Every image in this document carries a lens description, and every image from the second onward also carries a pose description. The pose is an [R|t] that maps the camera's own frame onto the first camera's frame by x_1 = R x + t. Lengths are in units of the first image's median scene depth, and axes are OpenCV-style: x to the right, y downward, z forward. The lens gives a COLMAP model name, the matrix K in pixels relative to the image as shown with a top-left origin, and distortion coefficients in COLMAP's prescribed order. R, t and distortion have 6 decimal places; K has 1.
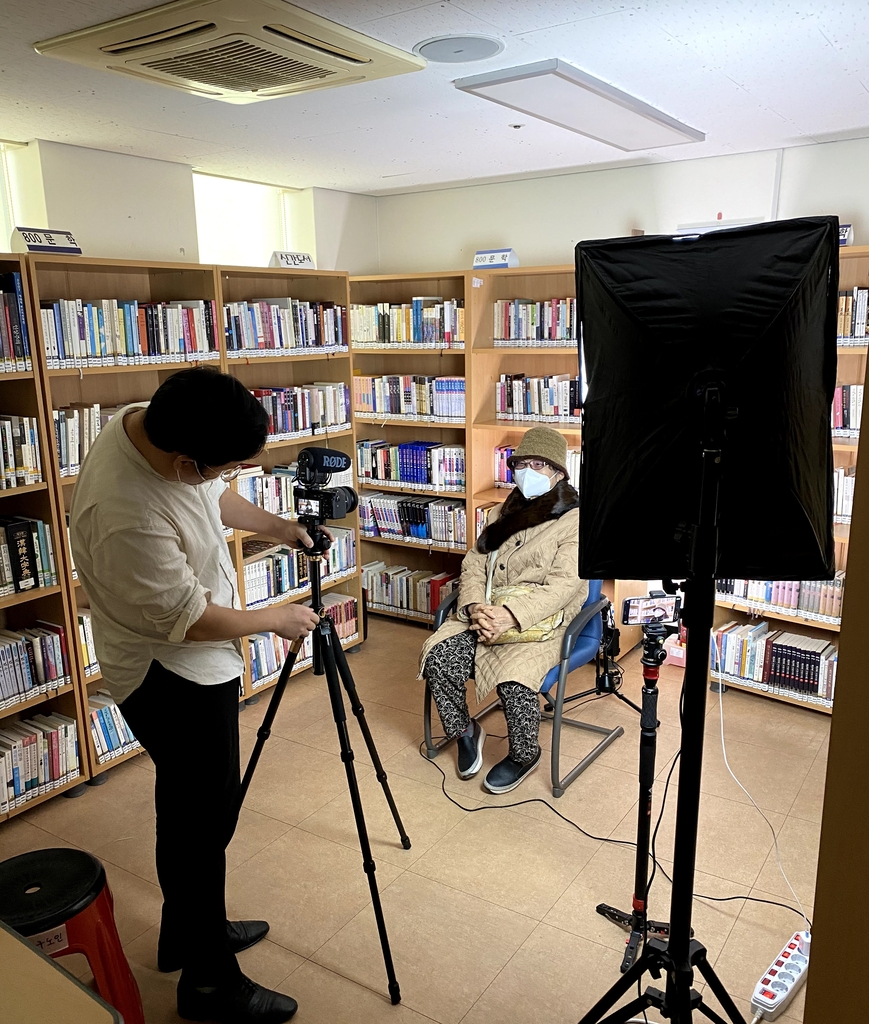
lens RADIAL K [[879.6, 0, 435.1], [0, 879.6, 541.7], [0, 0, 1]] dist [0.143797, -0.277613]
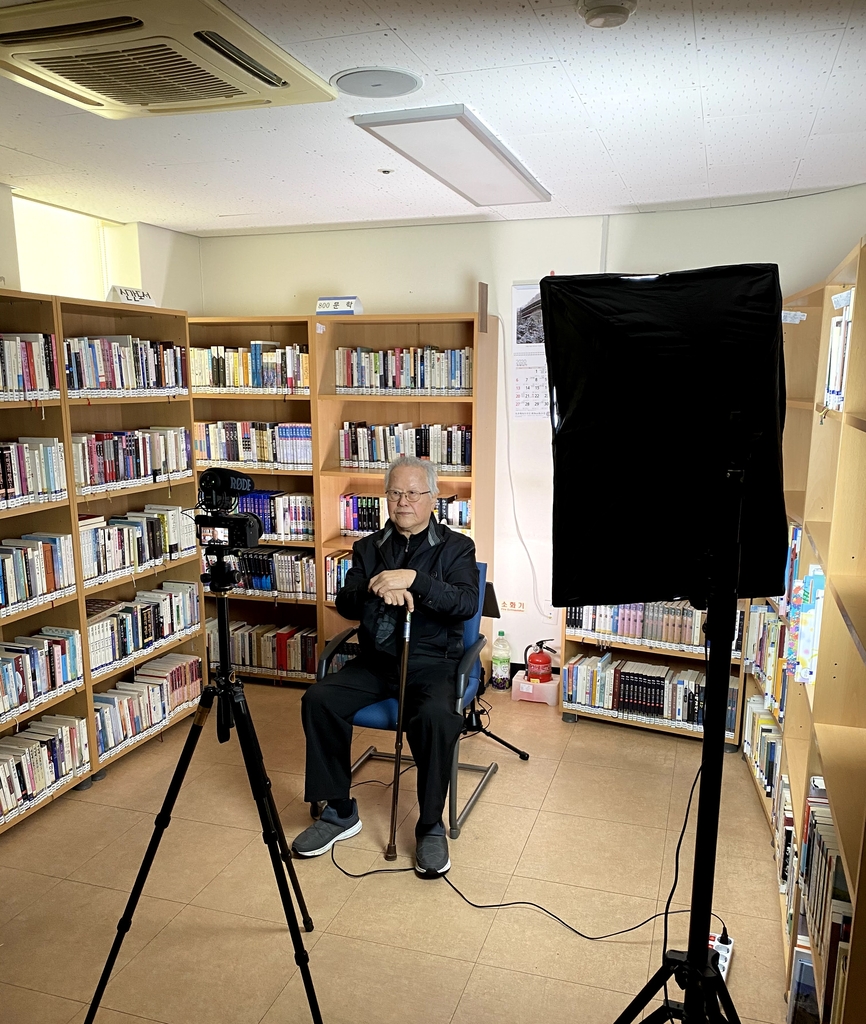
lens RADIAL K [[876.6, 0, 434.5], [0, 876.6, 571.4], [0, 0, 1]] dist [0.131959, -0.270901]
pose [[0.963967, -0.036802, 0.263462, -0.106512], [0.044996, 0.998671, -0.025134, 0.009102], [-0.262187, 0.036083, 0.964342, 0.029154]]
